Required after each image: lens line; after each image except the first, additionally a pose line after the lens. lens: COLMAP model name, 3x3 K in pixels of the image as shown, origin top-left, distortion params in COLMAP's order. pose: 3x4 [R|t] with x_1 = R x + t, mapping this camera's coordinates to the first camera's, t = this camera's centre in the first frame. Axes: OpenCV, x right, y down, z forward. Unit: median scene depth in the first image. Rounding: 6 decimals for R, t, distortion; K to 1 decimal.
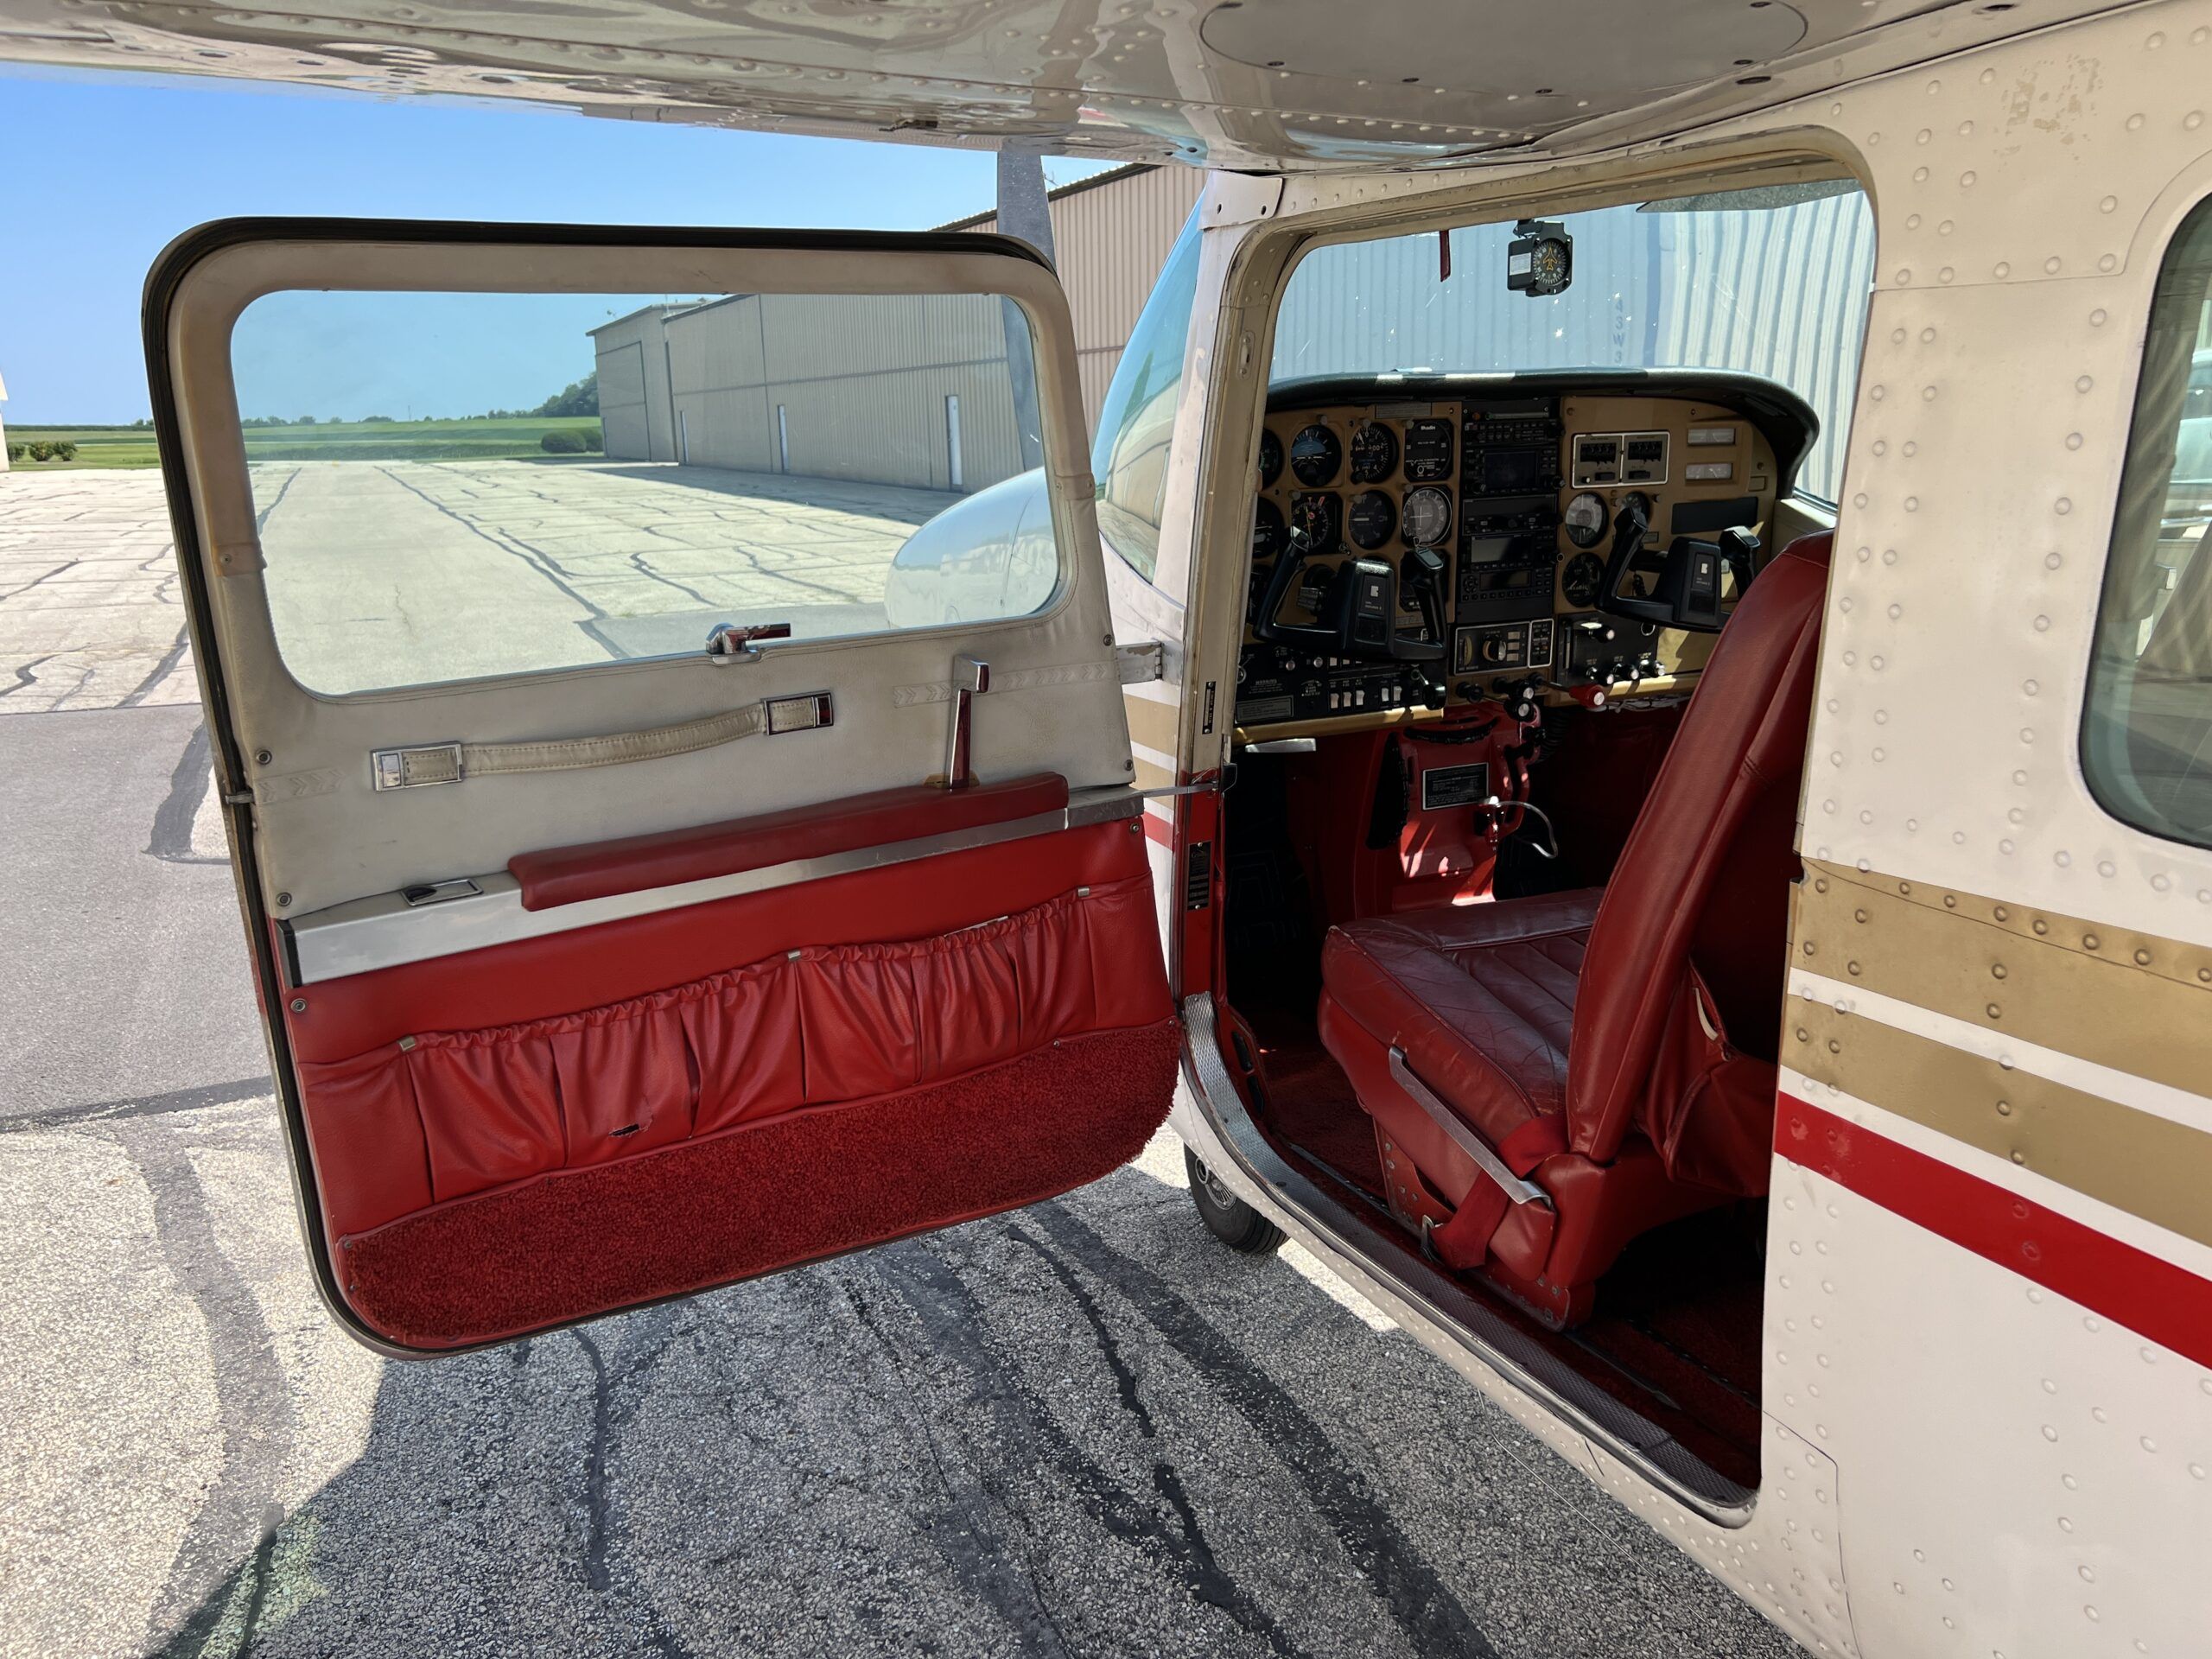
lens RADIAL K [[1676.6, 0, 1117.2], [0, 1676.6, 835.9], [0, 0, 1]] dist [0.036782, -0.056560]
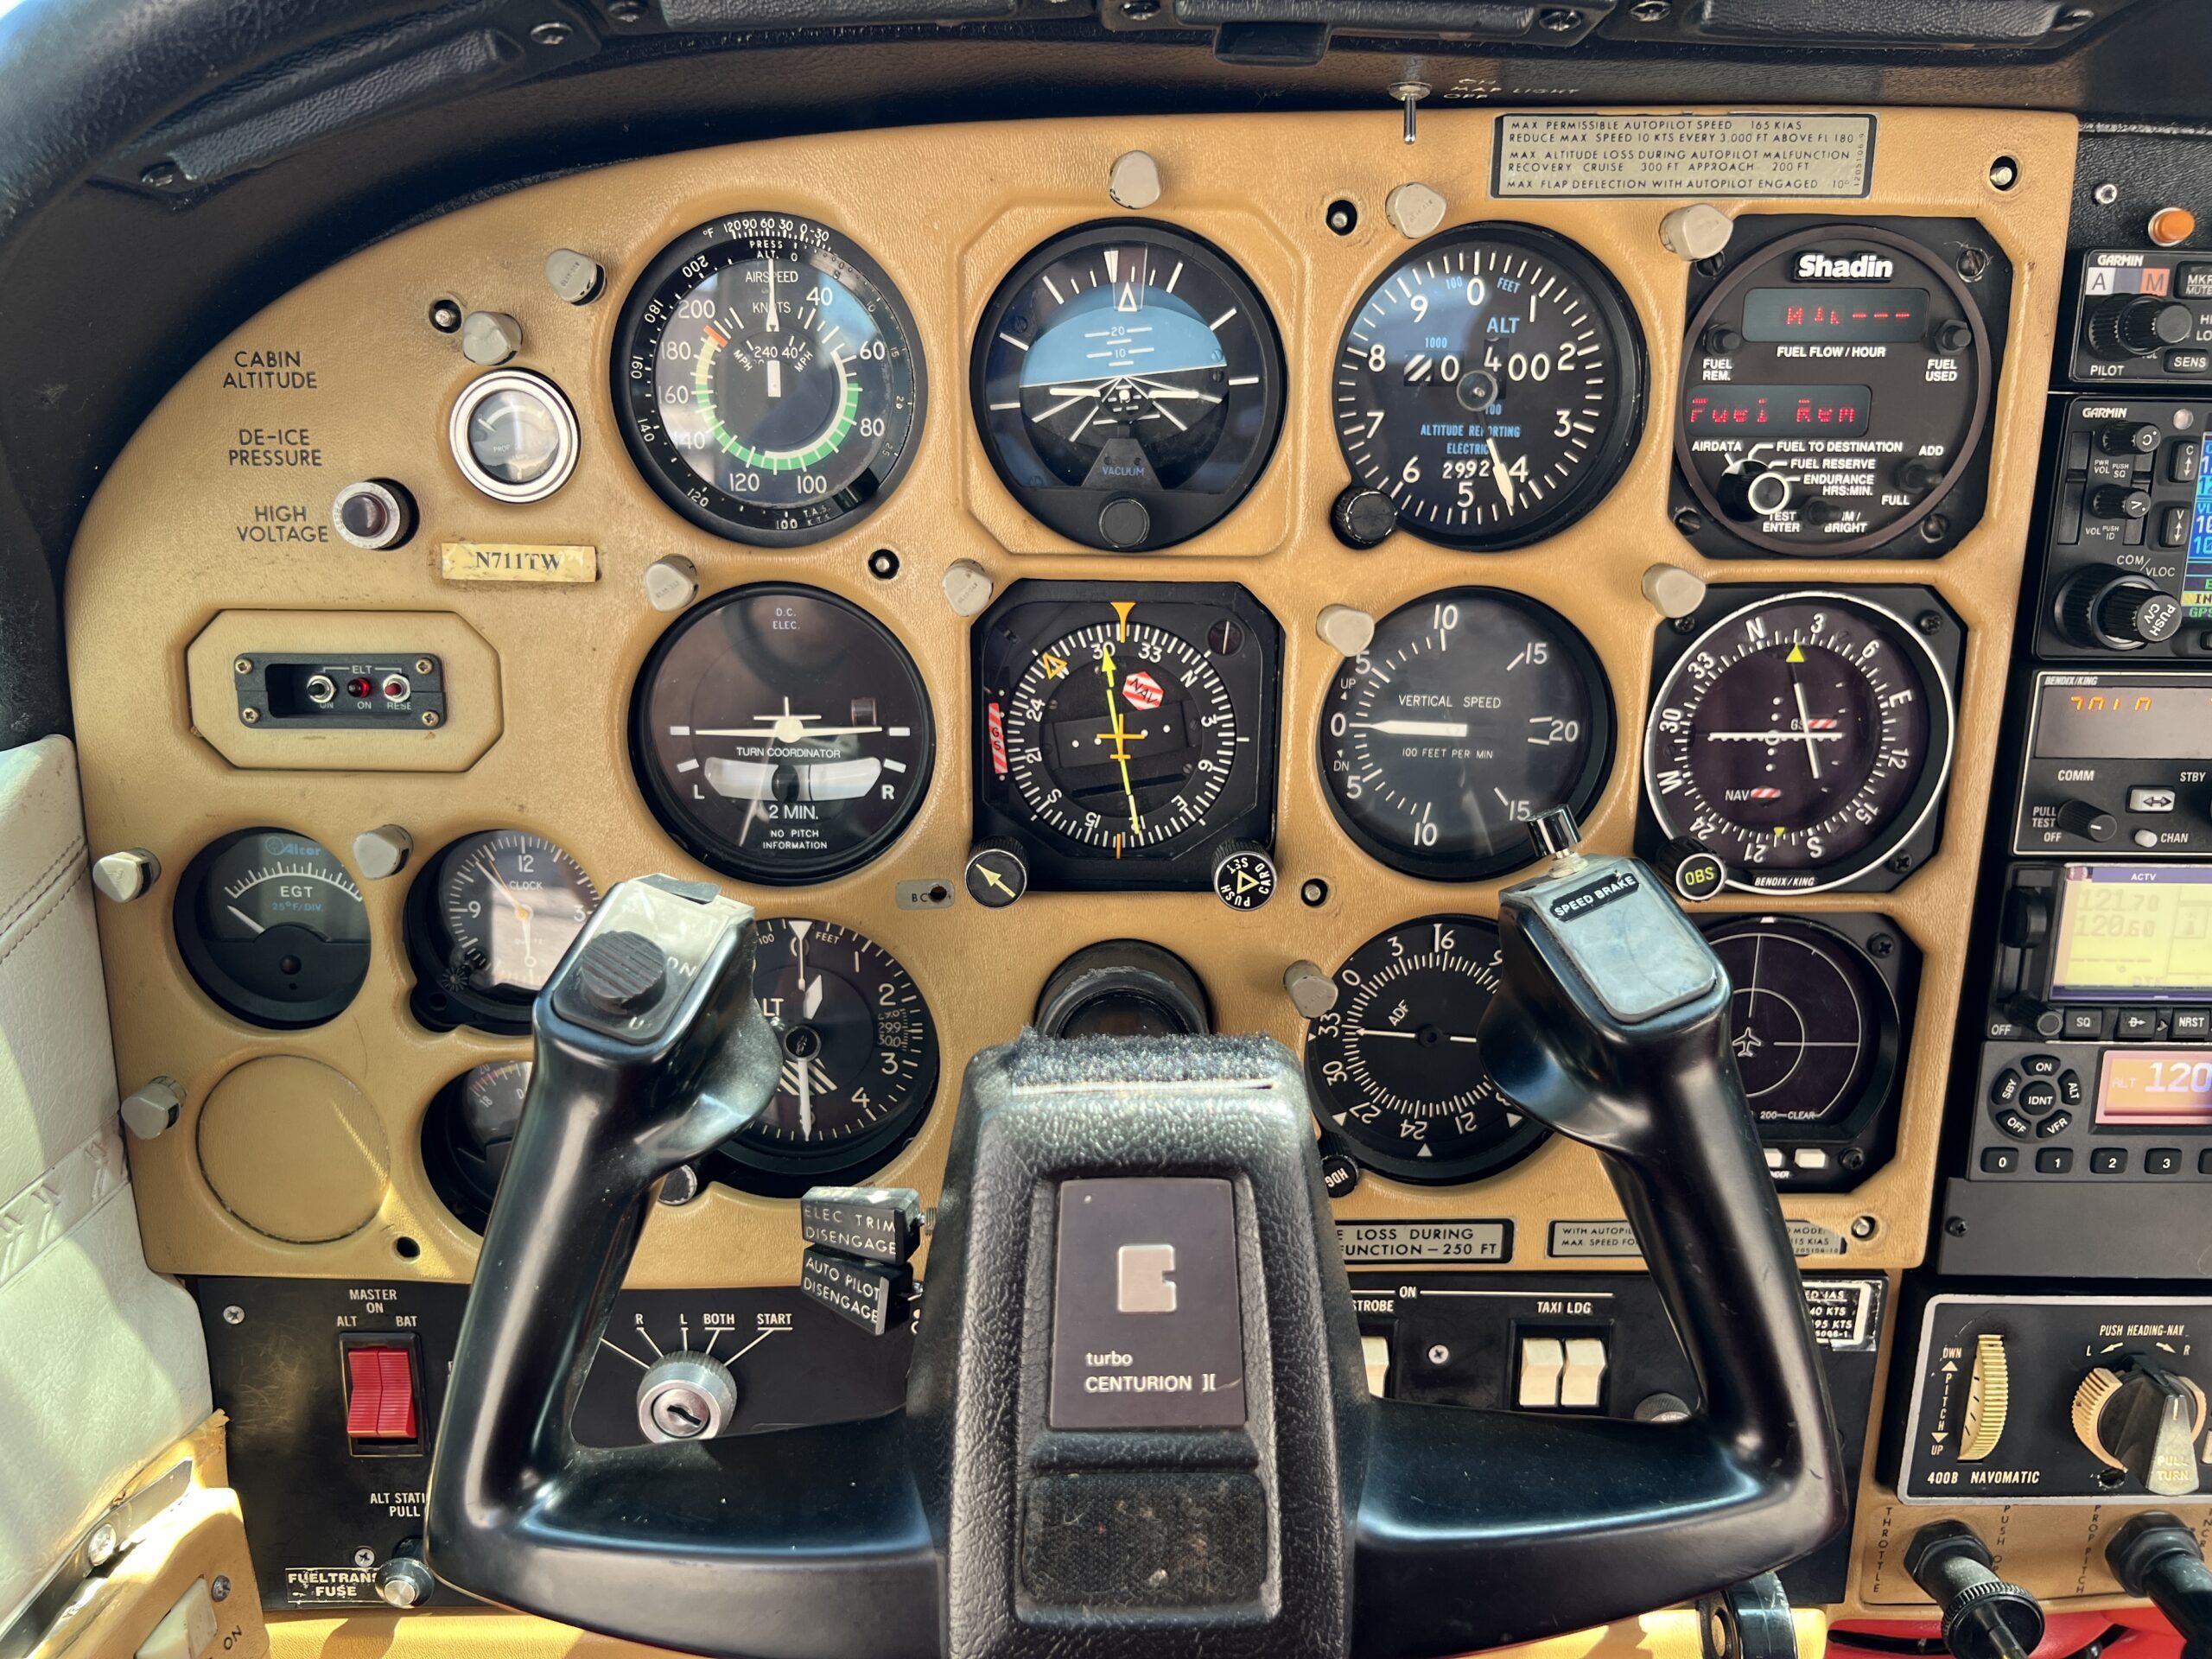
lens RADIAL K [[1653.5, 0, 1089.5], [0, 1653.5, 830.2], [0, 0, 1]] dist [0.024621, -0.035975]
pose [[0.918404, 0.124568, -0.375522, 0.178057], [-0.133623, 0.991030, 0.001946, -0.166130], [0.372396, 0.048391, 0.926812, 0.778610]]
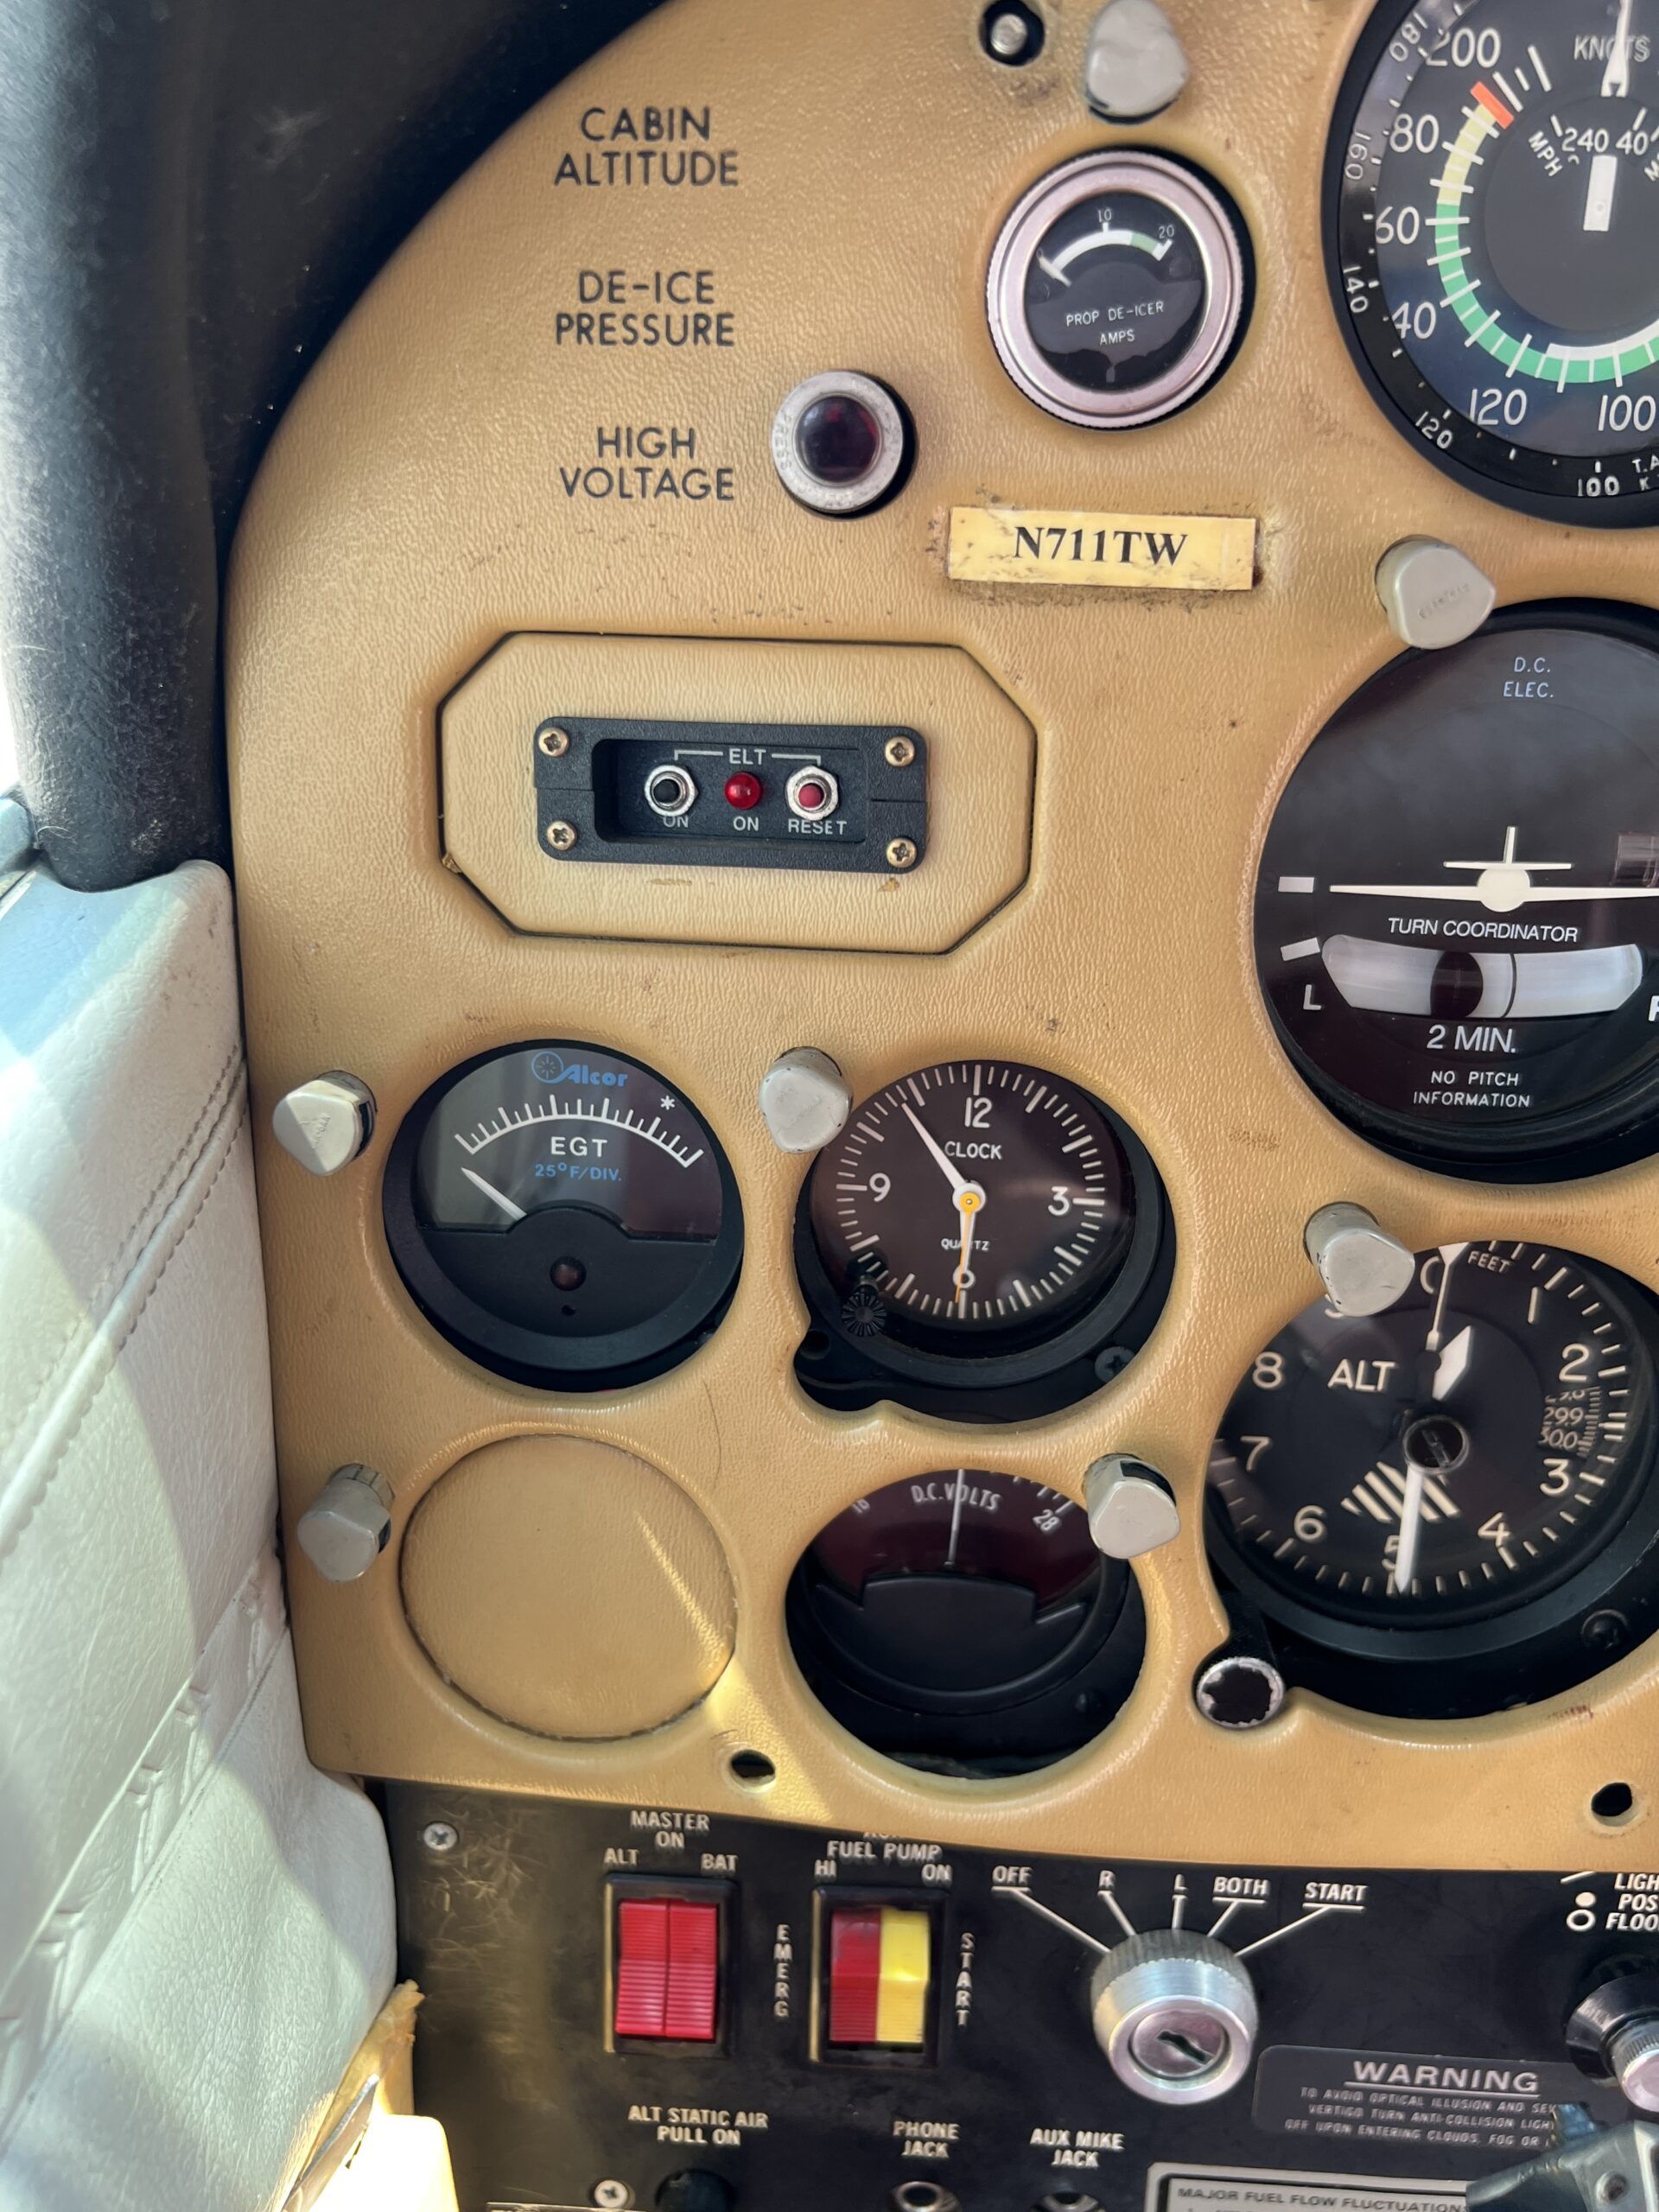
lens RADIAL K [[1691.4, 0, 821.2], [0, 1691.4, 1073.7], [0, 0, 1]] dist [0.015886, -0.050280]
pose [[0.888192, 0.182306, -0.421758, 0.082999], [-0.166497, 0.983233, 0.074375, -0.162191], [0.428245, 0.004162, 0.903653, 0.828731]]
